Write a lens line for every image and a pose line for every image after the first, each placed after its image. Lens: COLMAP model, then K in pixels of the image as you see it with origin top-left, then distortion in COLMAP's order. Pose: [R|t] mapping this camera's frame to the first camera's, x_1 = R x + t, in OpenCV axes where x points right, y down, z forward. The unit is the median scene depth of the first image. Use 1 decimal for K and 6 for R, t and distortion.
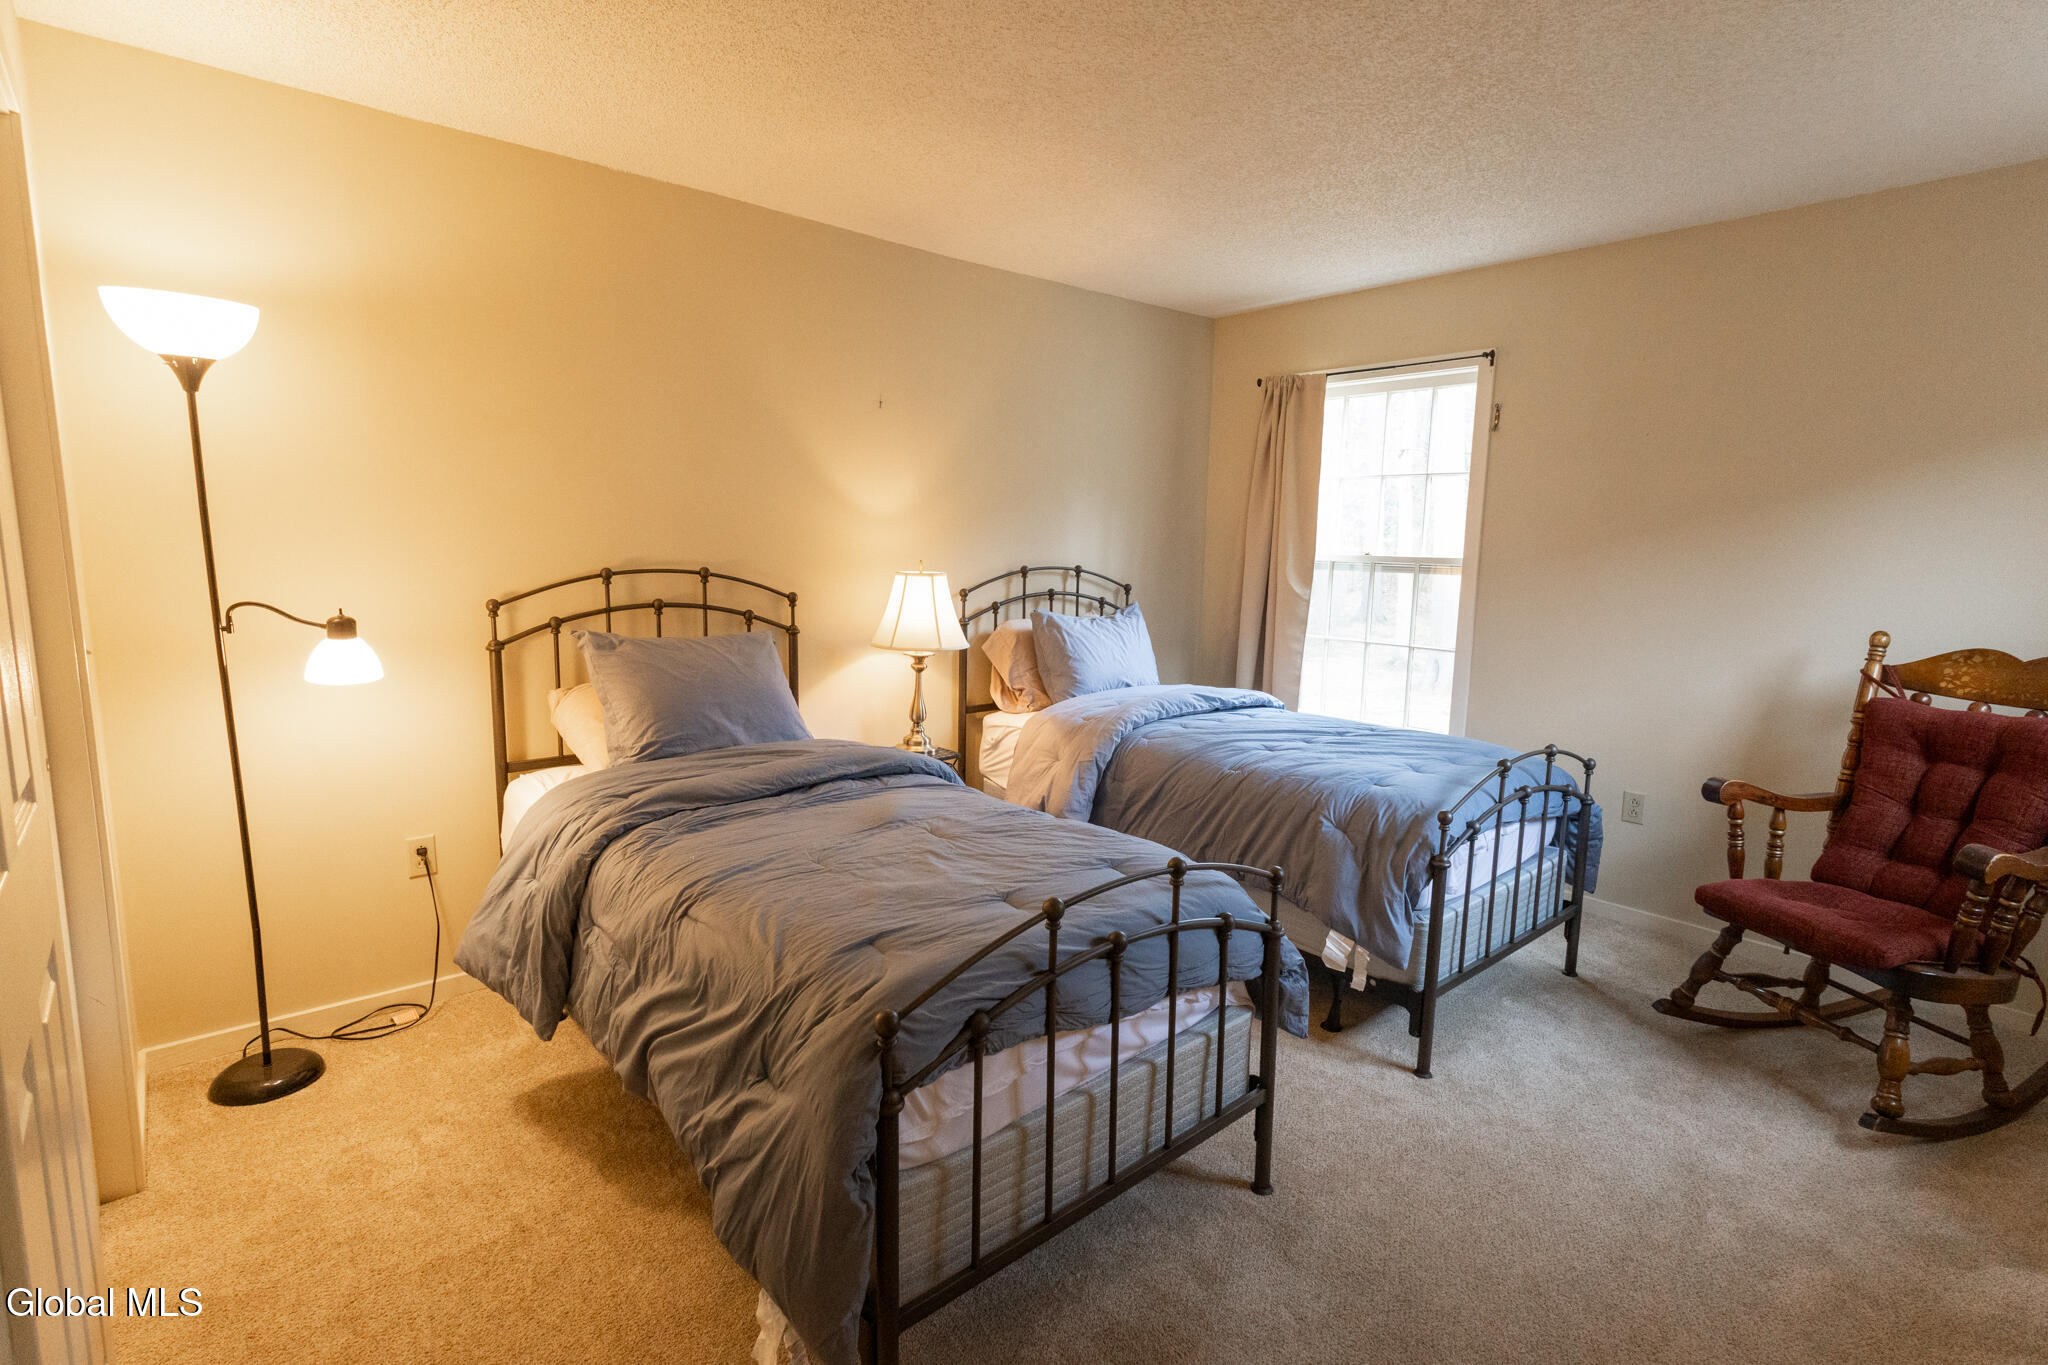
lens RADIAL K [[943.3, 0, 1037.9], [0, 943.3, 676.1], [0, 0, 1]] dist [-0.006660, 0.004473]
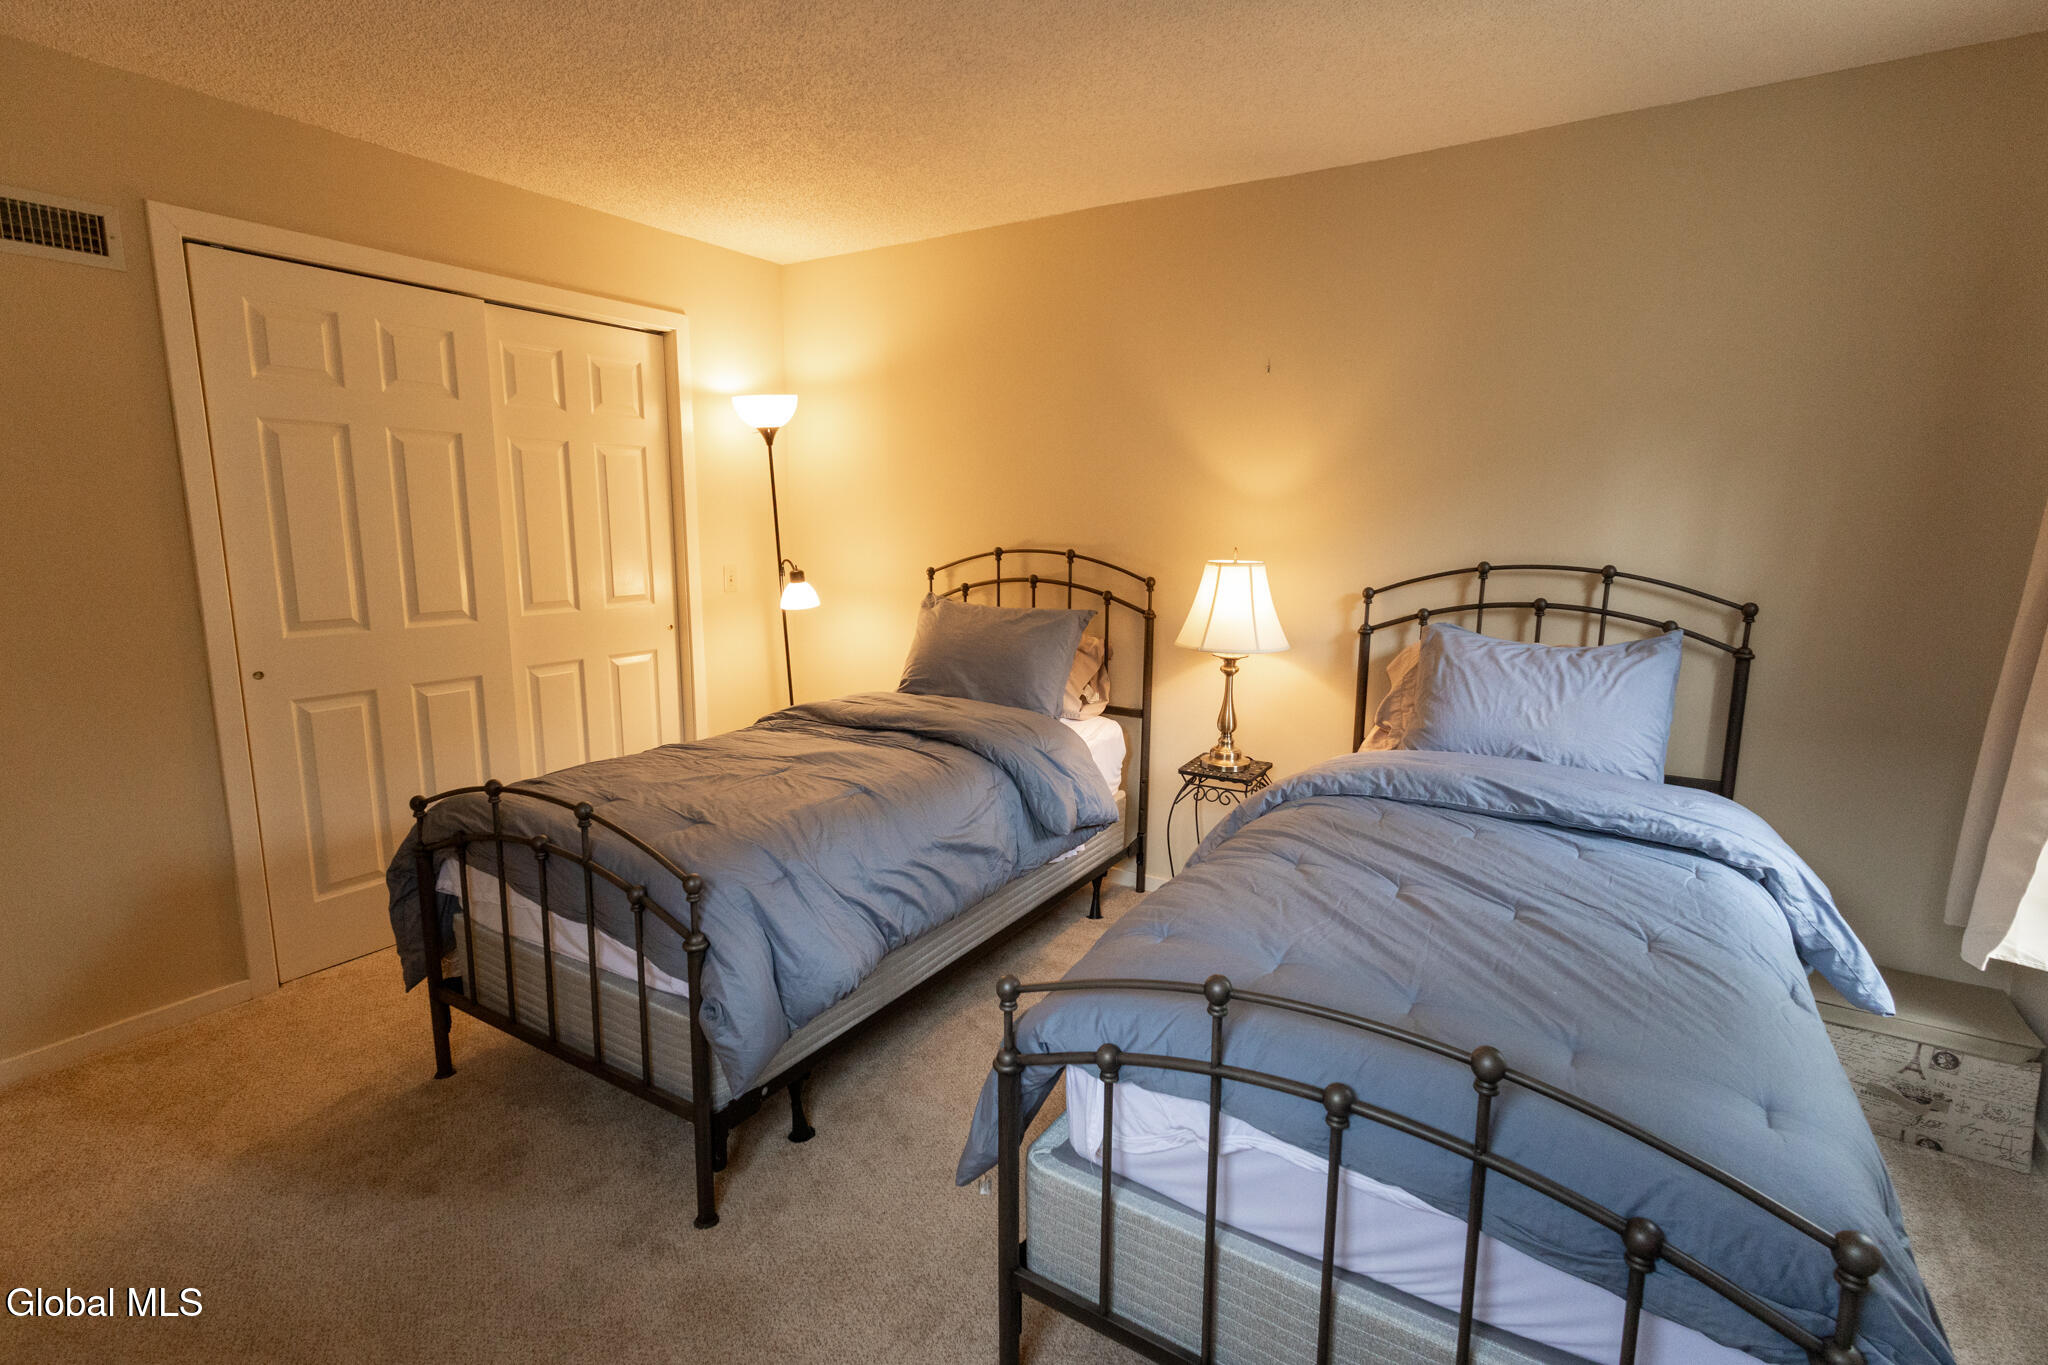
lens RADIAL K [[943.3, 0, 1036.0], [0, 943.3, 684.6], [0, 0, 1]] dist [-0.006660, 0.004473]
pose [[0.301467, 0.148847, -0.941787, 0.672935], [-0.141502, 0.983786, 0.110190, -0.070012], [0.942918, 0.100046, 0.317641, 0.578430]]
